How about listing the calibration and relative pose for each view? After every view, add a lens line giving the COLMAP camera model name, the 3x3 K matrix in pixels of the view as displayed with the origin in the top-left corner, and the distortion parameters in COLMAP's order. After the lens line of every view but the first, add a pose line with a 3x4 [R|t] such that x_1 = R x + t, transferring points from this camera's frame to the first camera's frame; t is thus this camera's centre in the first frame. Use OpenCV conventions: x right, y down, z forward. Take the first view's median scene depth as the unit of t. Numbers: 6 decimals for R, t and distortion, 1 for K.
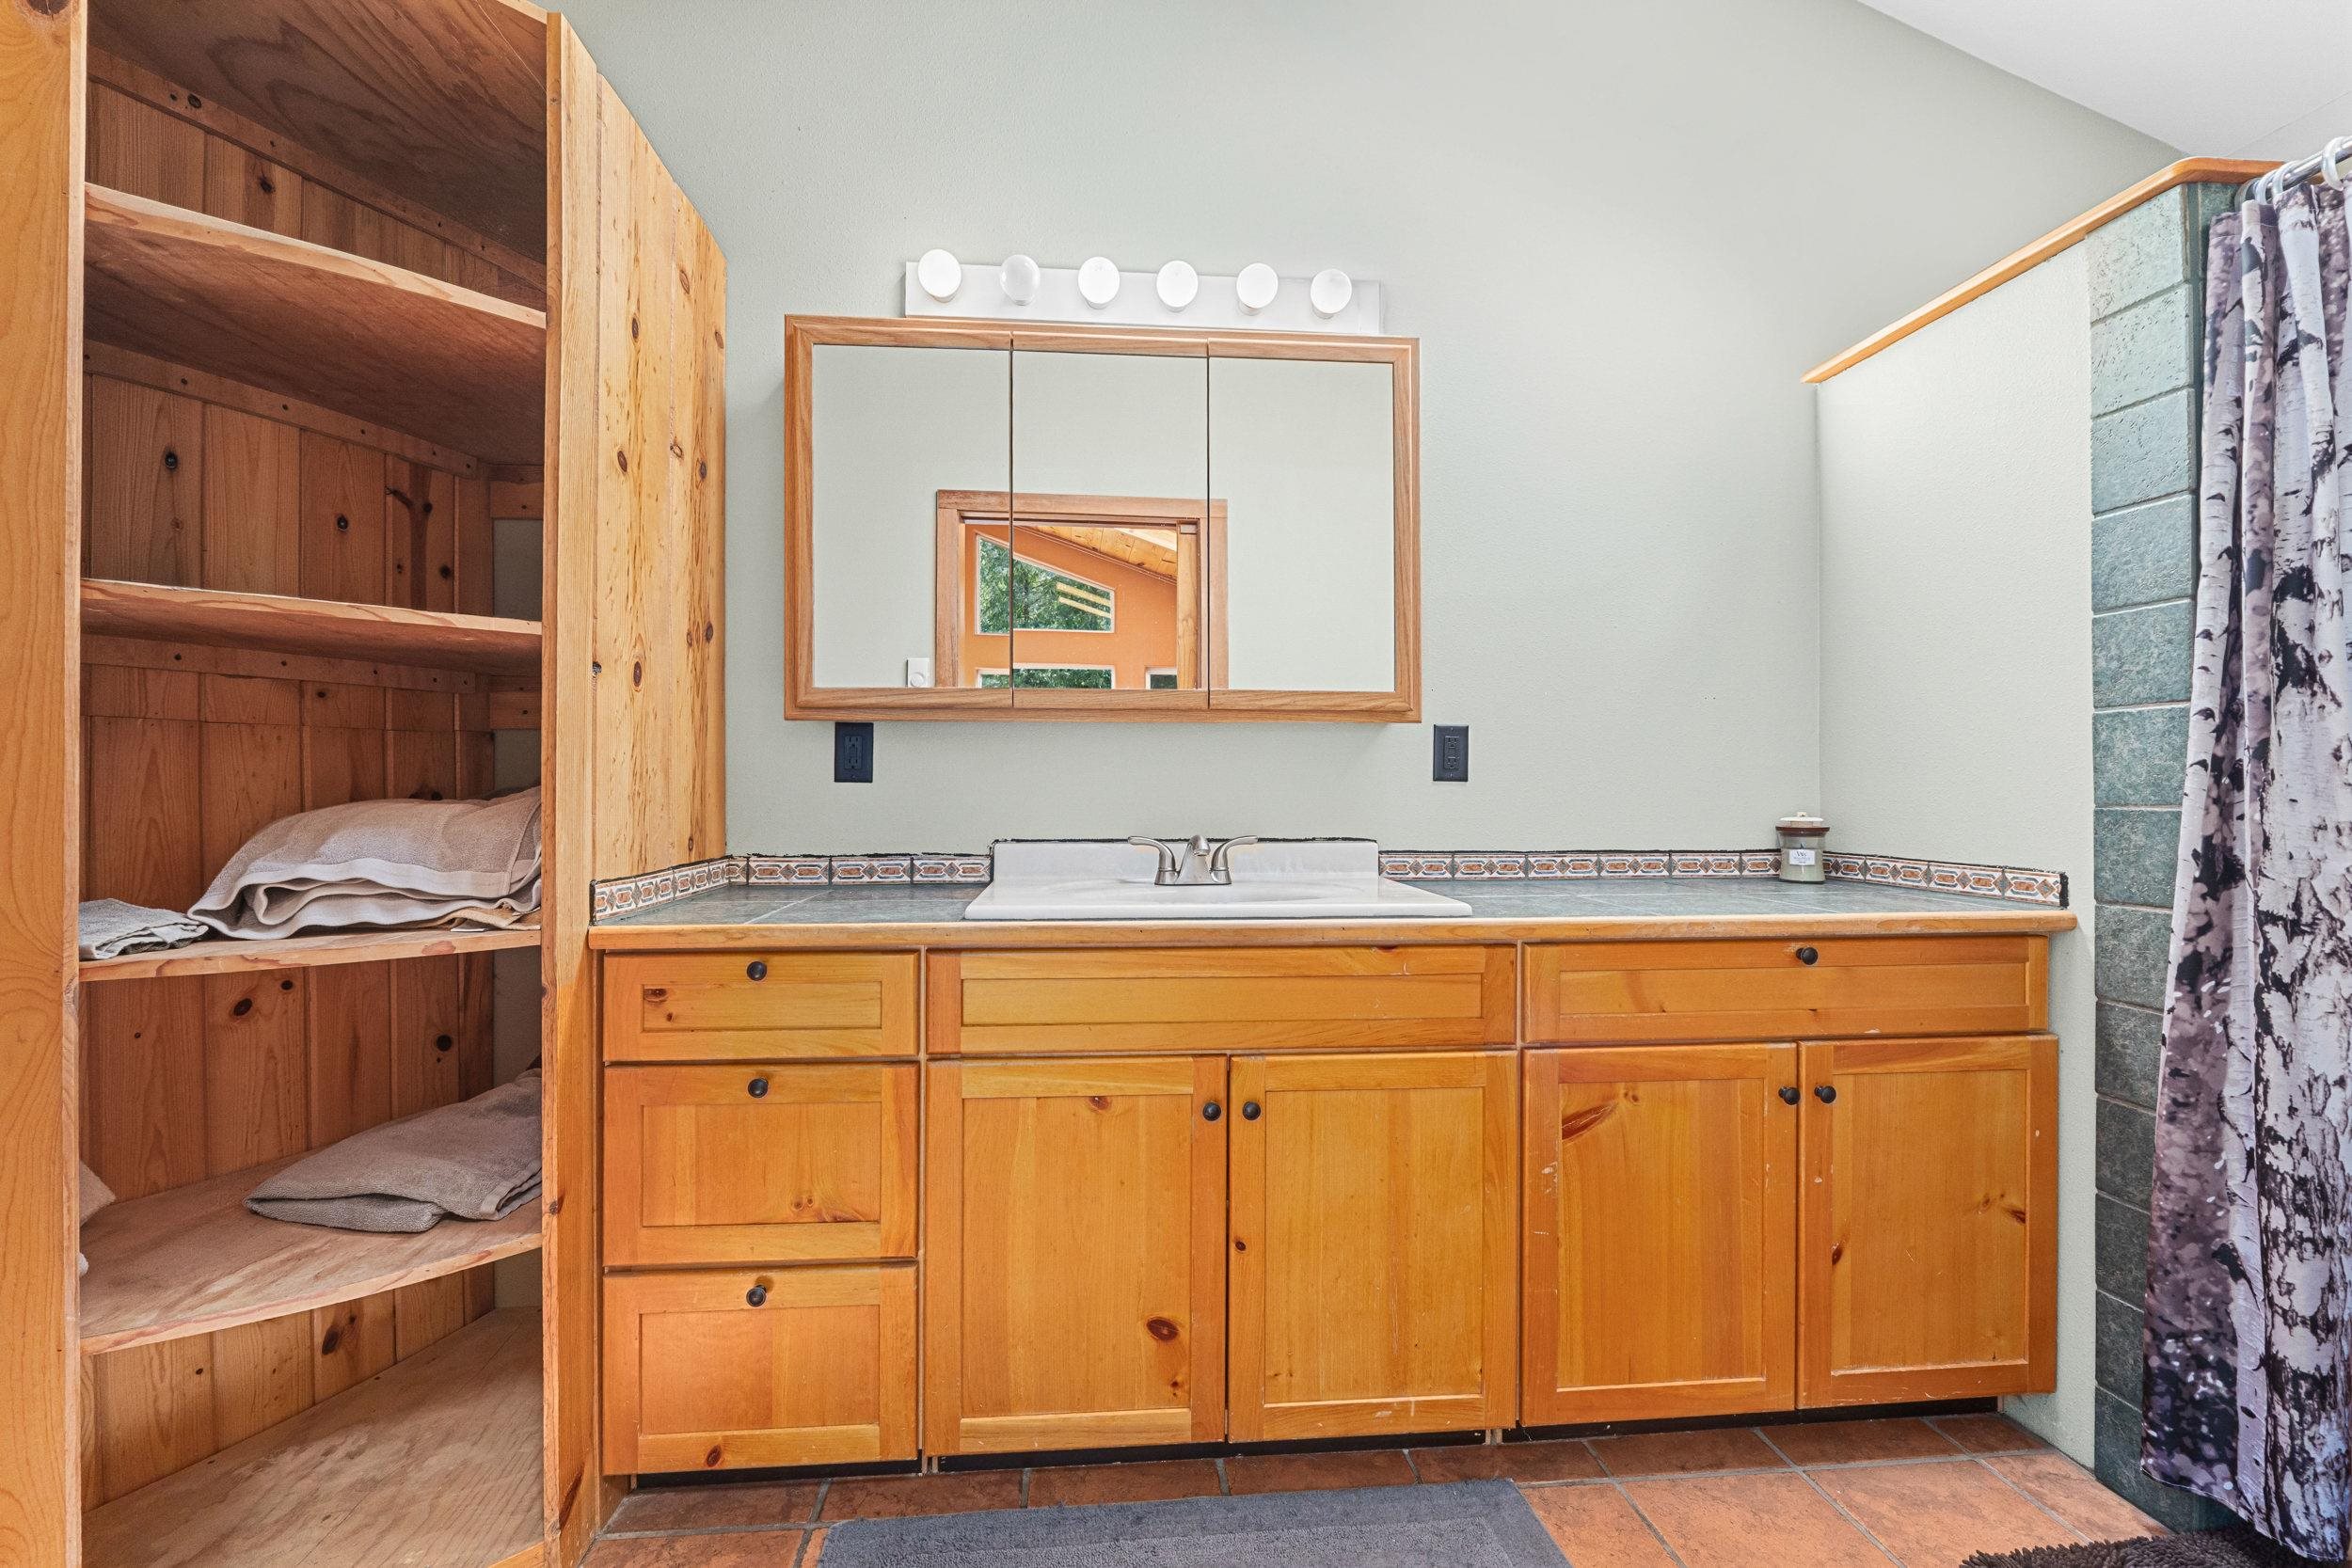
lens RADIAL K [[1039.9, 0, 1159.2], [0, 1039.9, 782.6], [0, 0, 1]] dist [-0.007388, 0.000580]
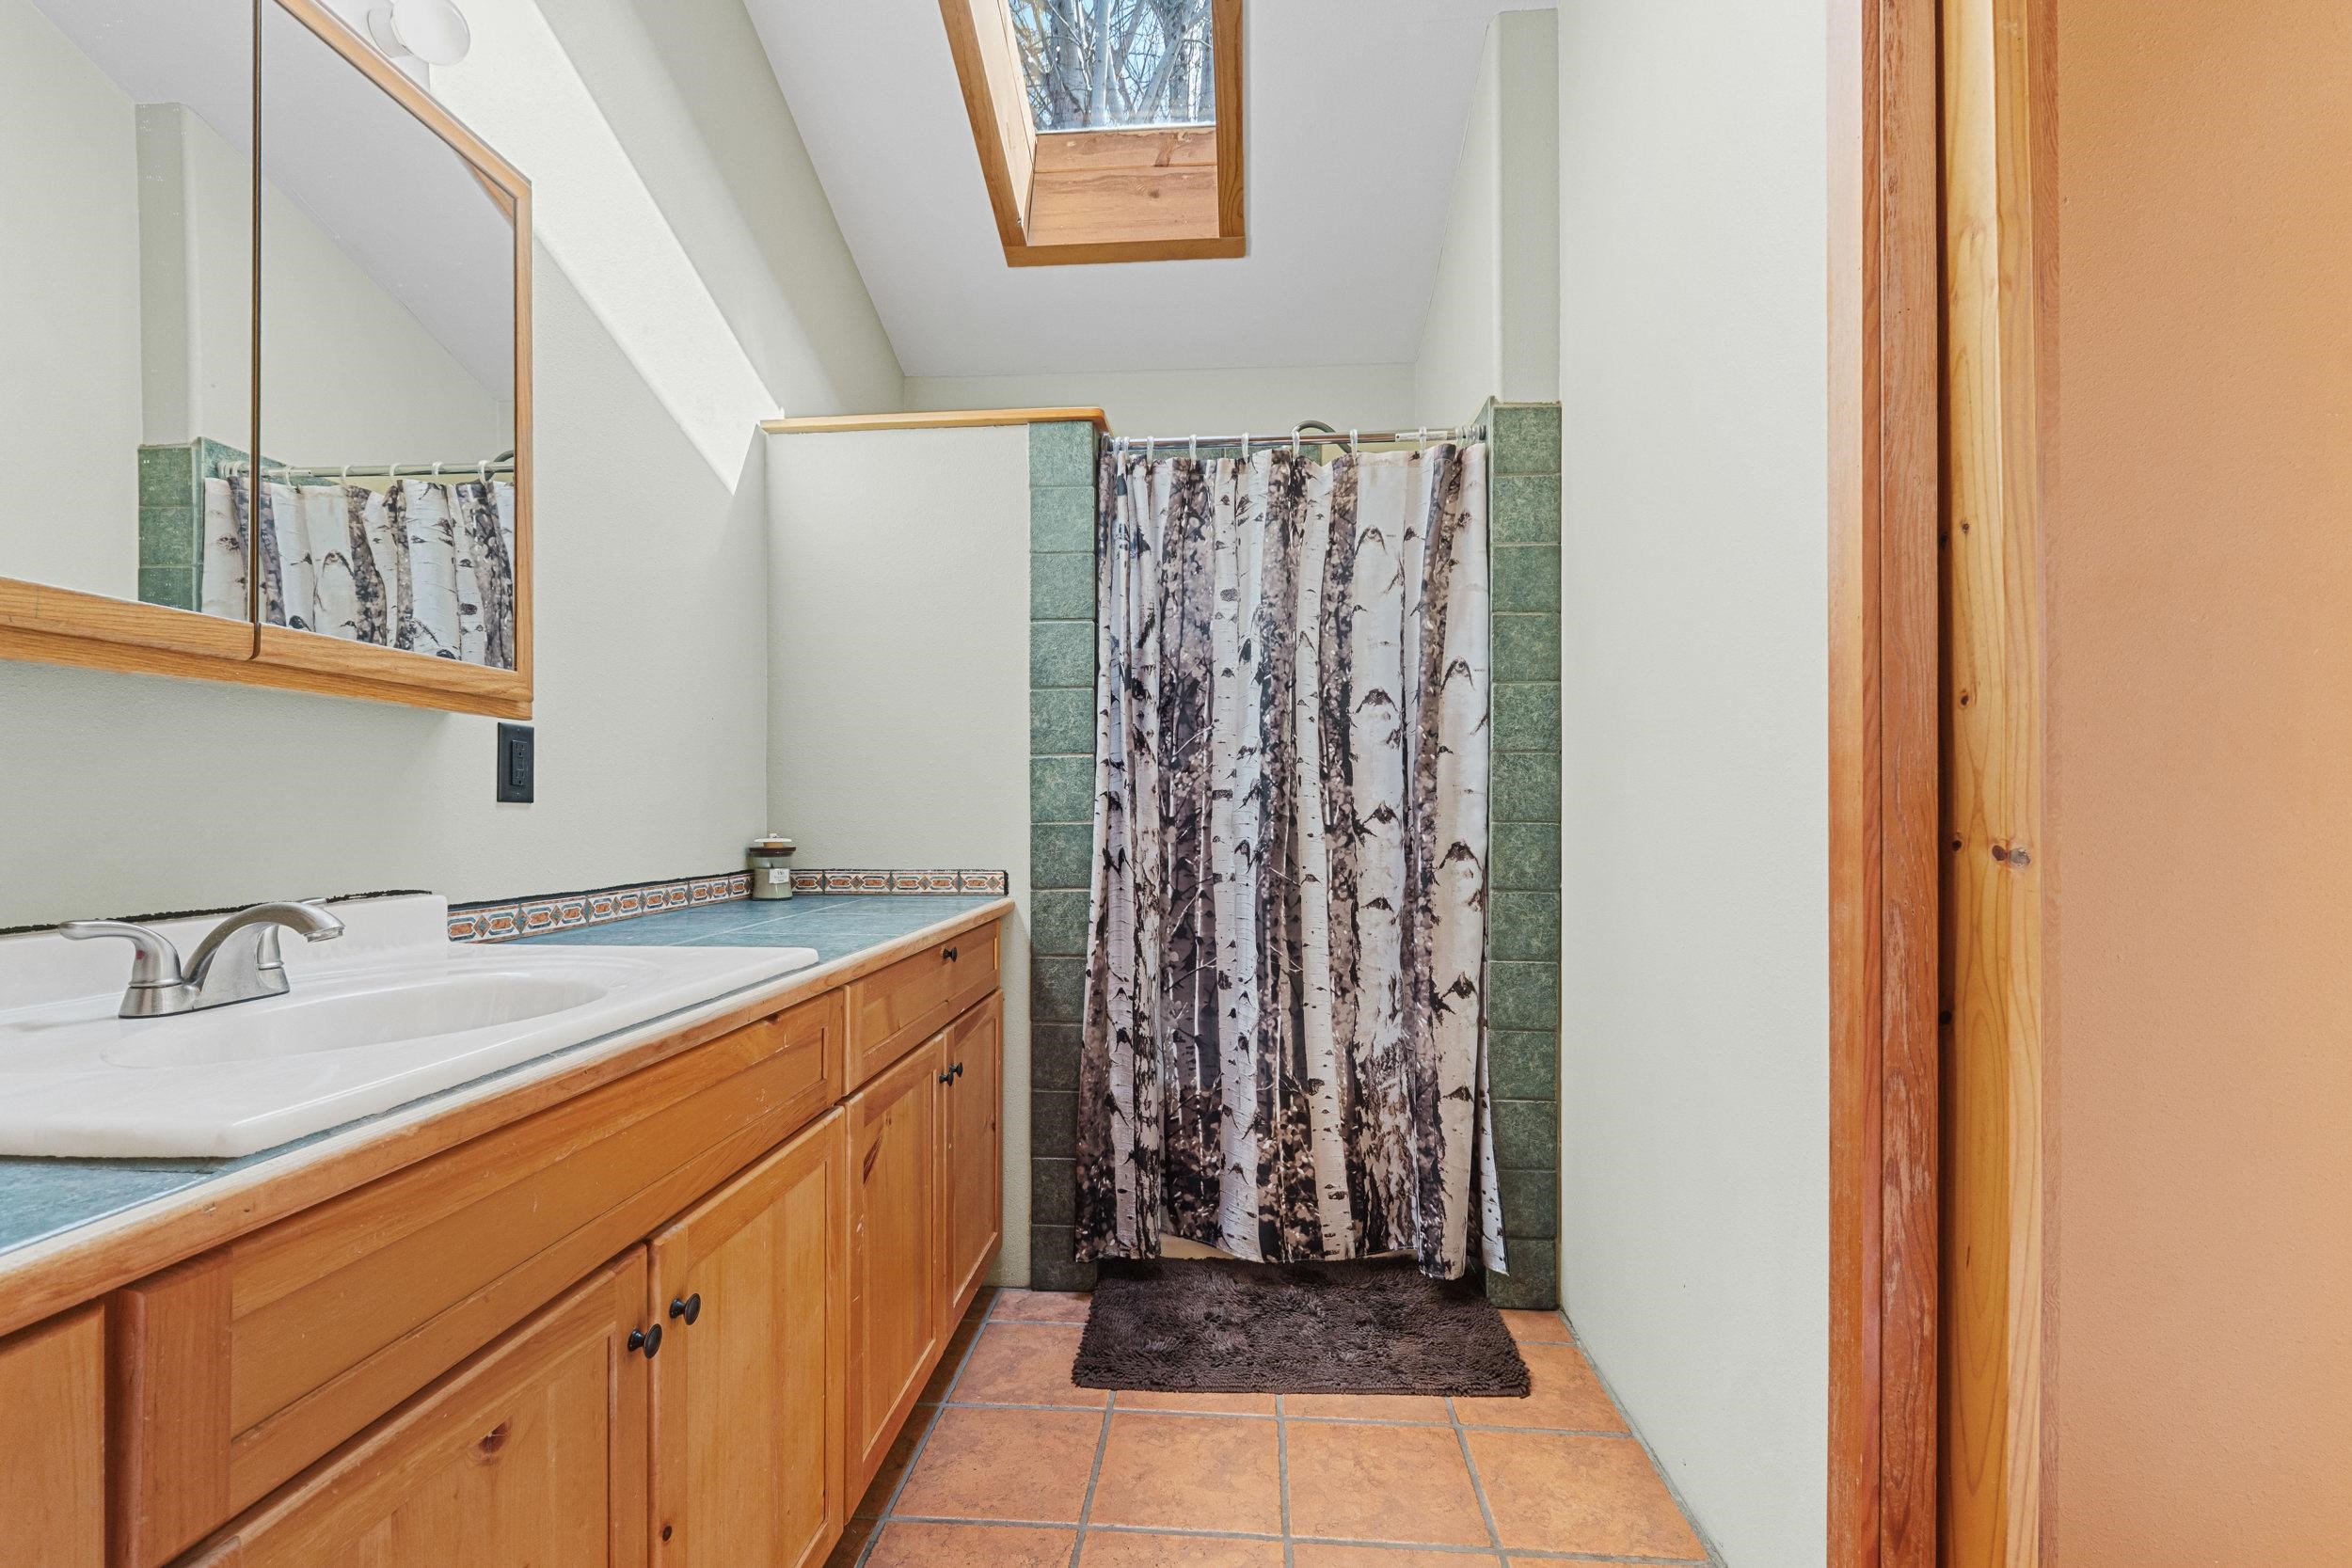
lens RADIAL K [[1039.9, 0, 1161.9], [0, 1039.9, 804.9], [0, 0, 1]] dist [-0.007388, 0.000580]
pose [[0.155191, 0.003960, 0.987877, -0.501749], [-0.001208, 0.999992, -0.003819, 0.003867], [-0.987884, -0.000600, 0.155194, 0.604454]]
